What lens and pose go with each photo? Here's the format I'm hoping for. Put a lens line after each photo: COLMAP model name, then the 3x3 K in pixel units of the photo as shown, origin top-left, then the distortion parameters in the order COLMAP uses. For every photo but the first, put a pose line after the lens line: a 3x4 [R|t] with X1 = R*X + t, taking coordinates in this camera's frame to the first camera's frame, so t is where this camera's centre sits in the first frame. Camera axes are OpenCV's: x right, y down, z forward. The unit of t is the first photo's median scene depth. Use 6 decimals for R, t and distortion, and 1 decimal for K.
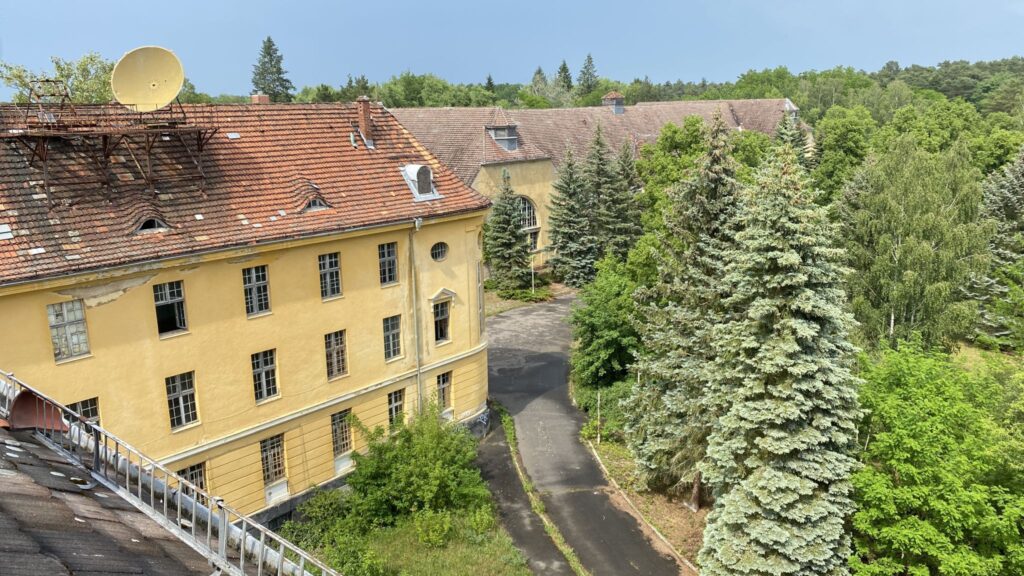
lens RADIAL K [[778.9, 0, 512.0], [0, 778.9, 288.0], [0, 0, 1]] dist [0.086942, -0.167650]
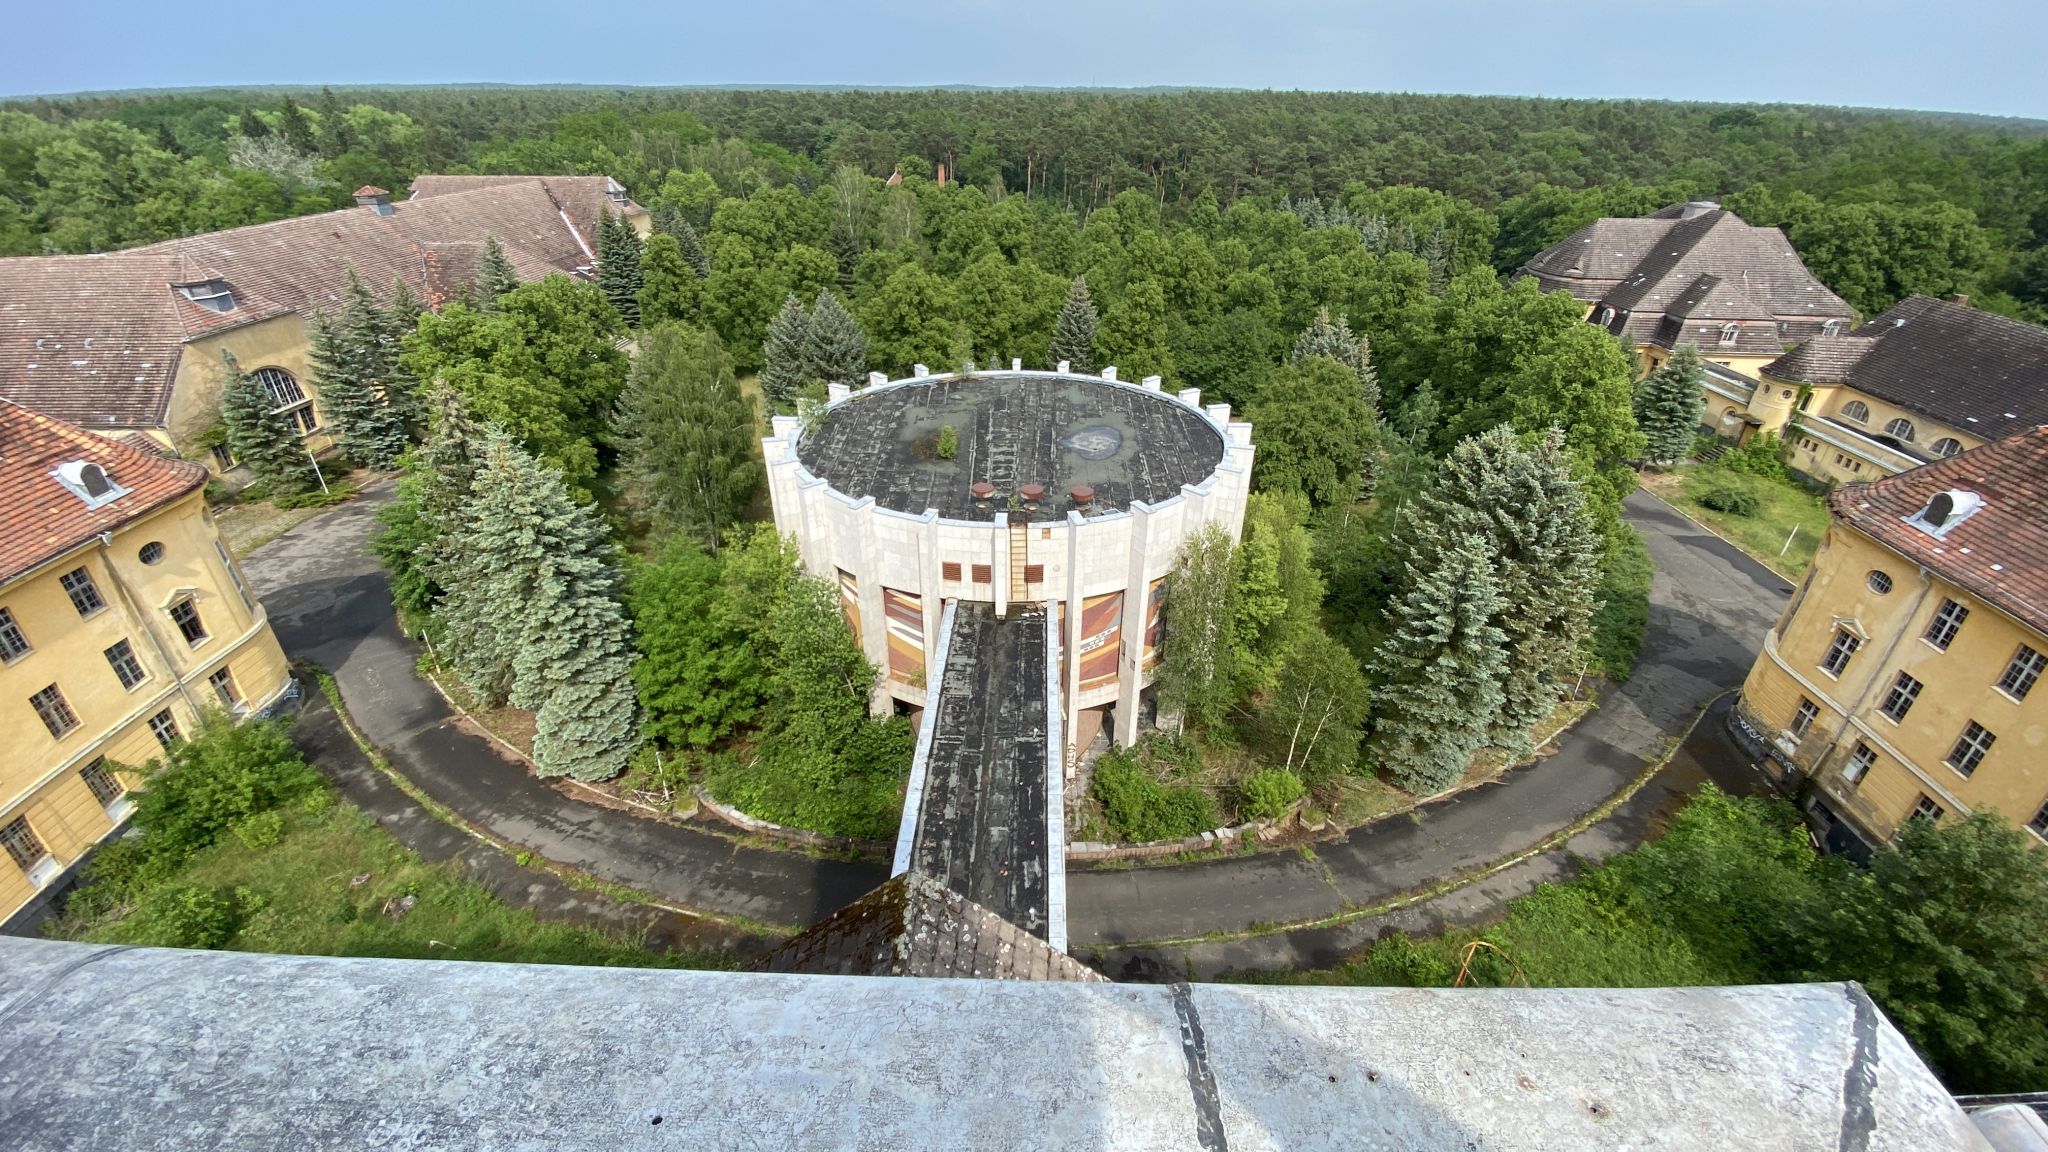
lens RADIAL K [[826.3, 0, 1024.0], [0, 826.3, 576.0], [0, 0, 1]] dist [0.025227, -0.021832]
pose [[0.765729, -0.294219, 0.571922, 0.121555], [0.122086, 0.939557, 0.319887, -0.203573], [-0.631470, -0.175123, 0.755366, -0.346546]]
